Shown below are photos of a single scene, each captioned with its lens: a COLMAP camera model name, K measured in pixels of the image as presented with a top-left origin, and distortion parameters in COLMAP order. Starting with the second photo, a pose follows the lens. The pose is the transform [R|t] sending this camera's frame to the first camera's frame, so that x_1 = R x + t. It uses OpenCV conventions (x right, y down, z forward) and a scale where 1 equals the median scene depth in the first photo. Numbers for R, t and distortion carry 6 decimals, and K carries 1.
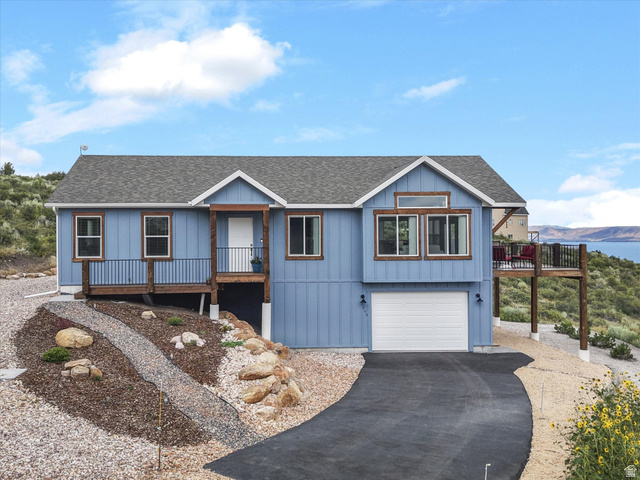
lens RADIAL K [[414.0, 0, 321.2], [0, 414.0, 237.6], [0, 0, 1]] dist [-0.002110, -0.000557]
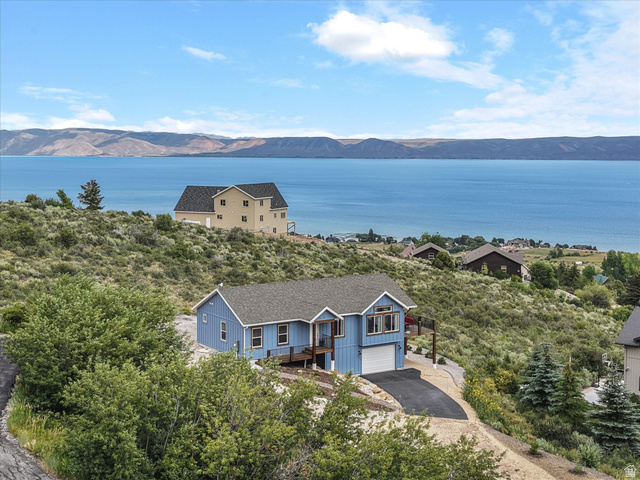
lens RADIAL K [[414.0, 0, 319.9], [0, 414.0, 243.6], [0, 0, 1]] dist [-0.002110, -0.000557]
pose [[0.916718, 0.009389, 0.399423, -1.048316], [-0.001358, 0.999791, -0.020385, -0.420851], [-0.399532, 0.018144, 0.916540, -1.061301]]
